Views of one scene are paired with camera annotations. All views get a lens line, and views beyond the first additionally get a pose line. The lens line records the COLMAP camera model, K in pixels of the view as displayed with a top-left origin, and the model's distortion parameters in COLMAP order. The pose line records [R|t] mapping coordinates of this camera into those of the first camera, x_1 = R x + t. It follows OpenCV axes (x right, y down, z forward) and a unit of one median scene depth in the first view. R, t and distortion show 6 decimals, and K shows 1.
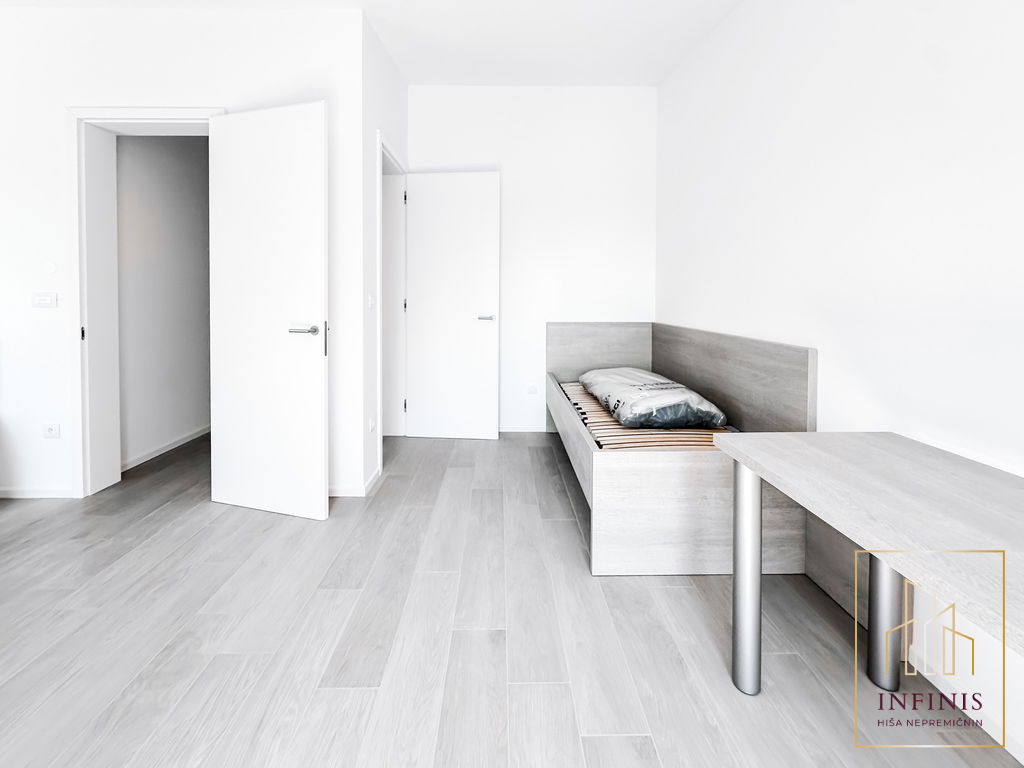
lens RADIAL K [[430.0, 0, 513.8], [0, 430.0, 297.8], [0, 0, 1]] dist [0.000556, 0.000558]
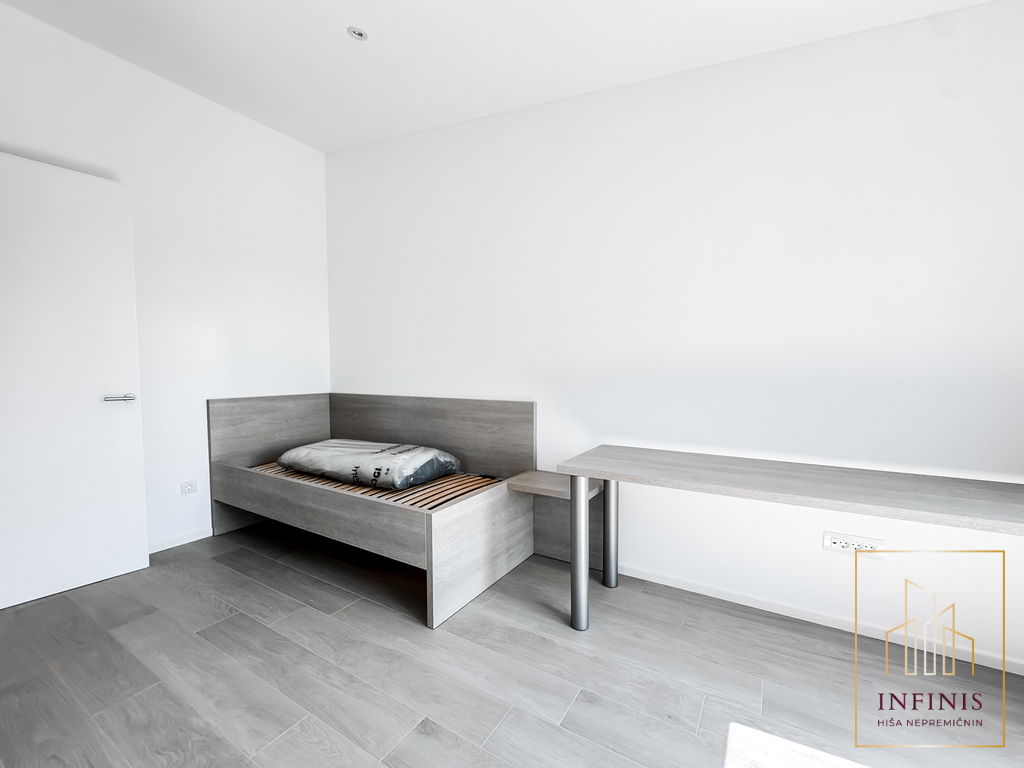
lens RADIAL K [[409.1, 0, 491.3], [0, 409.1, 379.6], [0, 0, 1]] dist [-0.000257, 0.000075]
pose [[0.577695, -0.022753, 0.815936, -0.420032], [0.003202, 0.999667, 0.025610, 0.003786], [-0.816247, -0.012182, 0.577575, 0.238137]]
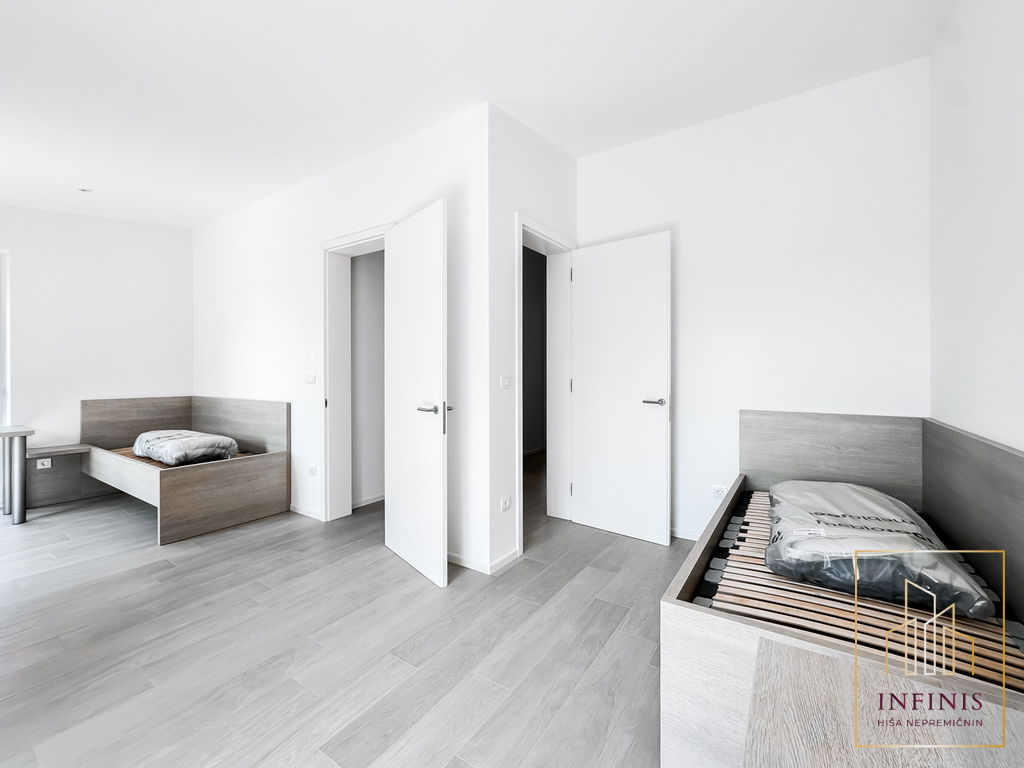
lens RADIAL K [[429.5, 0, 509.0], [0, 429.5, 367.5], [0, 0, 1]] dist [-0.001078, -0.000005]
pose [[0.827895, -0.005757, -0.560854, 0.293599], [-0.002300, 0.999904, -0.013659, -0.016036], [0.560879, 0.012598, 0.827802, 0.199766]]
